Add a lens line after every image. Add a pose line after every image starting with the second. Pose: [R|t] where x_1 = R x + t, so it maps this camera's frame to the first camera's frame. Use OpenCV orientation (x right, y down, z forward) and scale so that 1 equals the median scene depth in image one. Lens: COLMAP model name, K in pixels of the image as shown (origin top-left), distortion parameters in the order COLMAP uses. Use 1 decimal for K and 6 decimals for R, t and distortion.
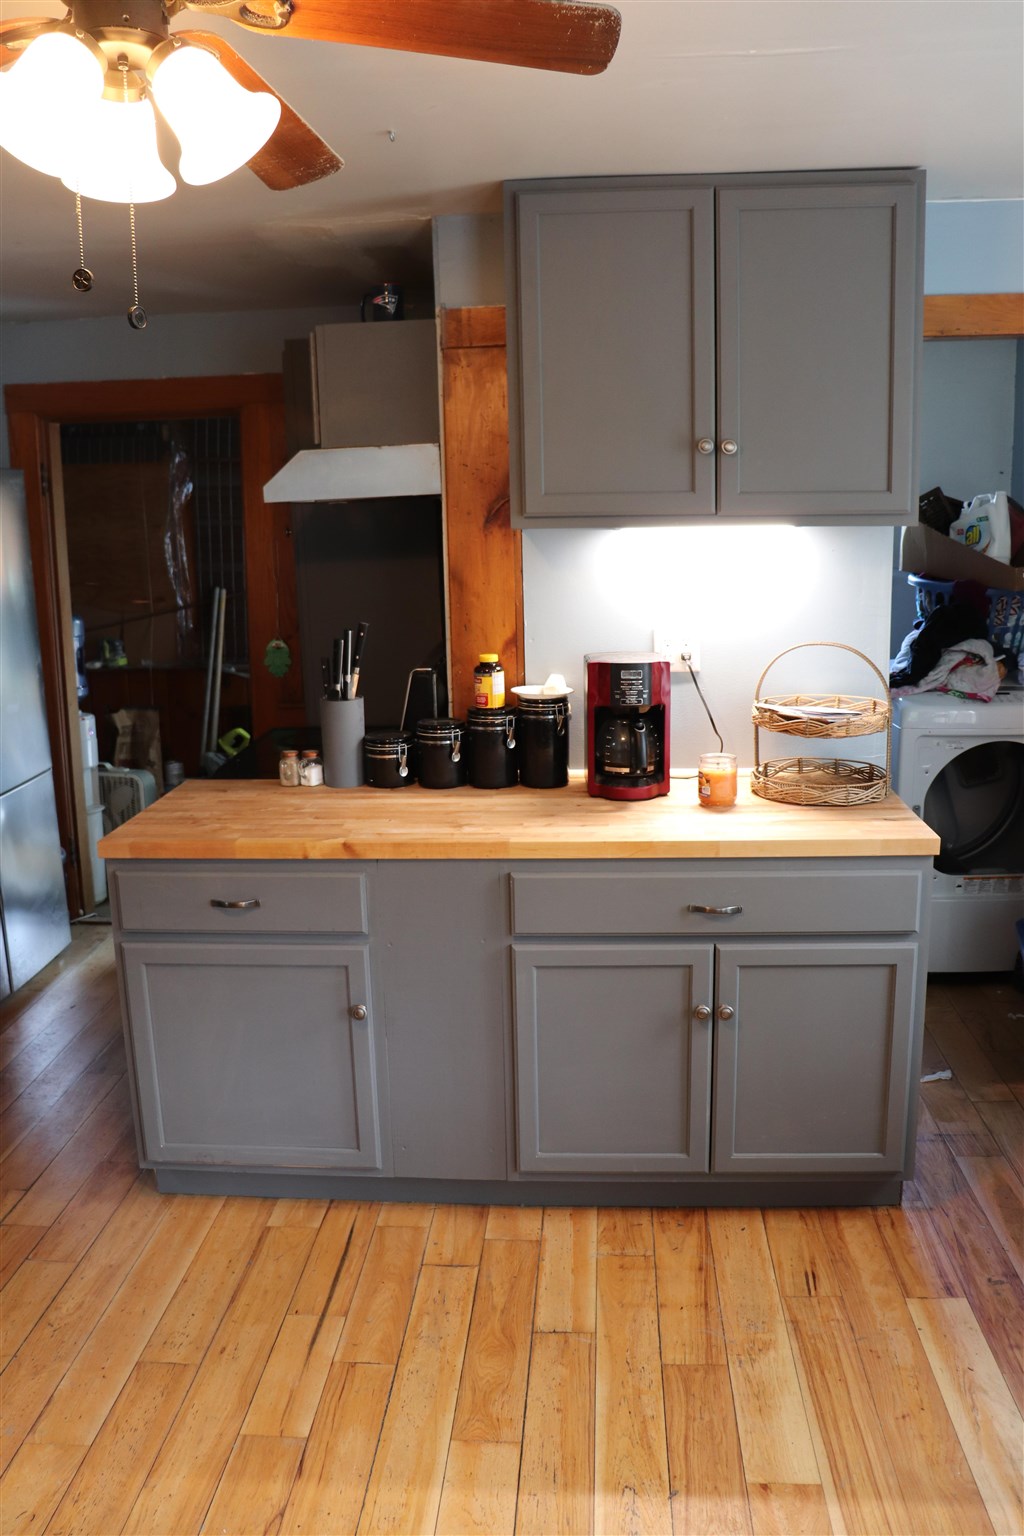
lens RADIAL K [[1255.8, 0, 512.0], [0, 1255.8, 768.0], [0, 0, 1]] dist [-0.179680, 0.166404]
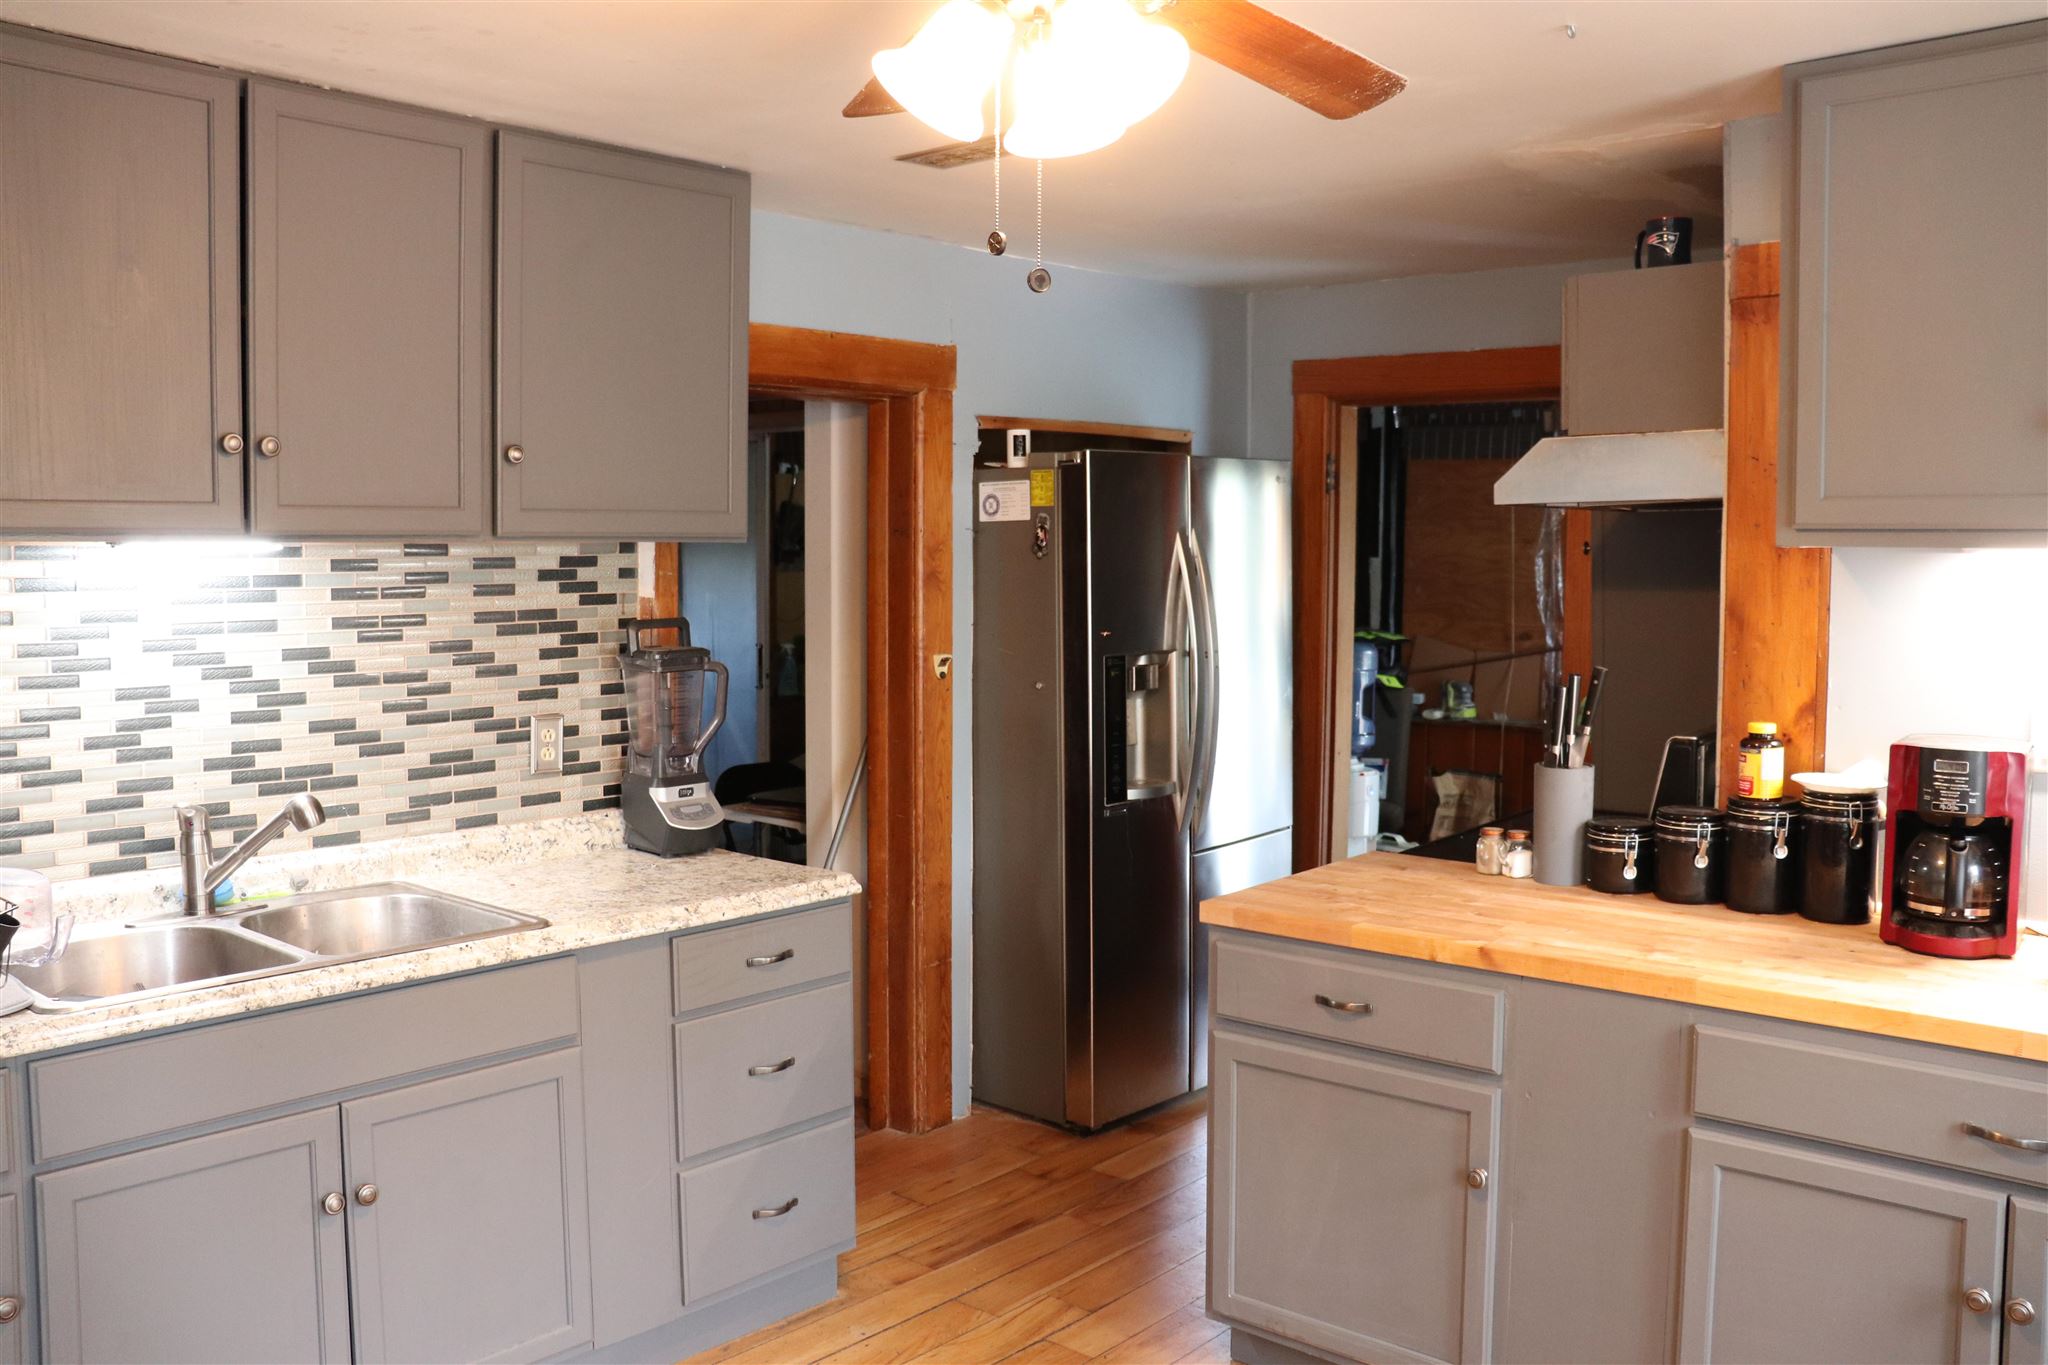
lens RADIAL K [[1674.4, 0, 1025.9], [0, 1674.4, 671.0], [0, 0, 1]] dist [-0.179680, 0.166404]
pose [[0.798478, 0.065245, -0.598478, 0.196104], [-0.136159, 0.987922, -0.073959, 0.005098], [0.586424, 0.140543, 0.797718, 0.019576]]
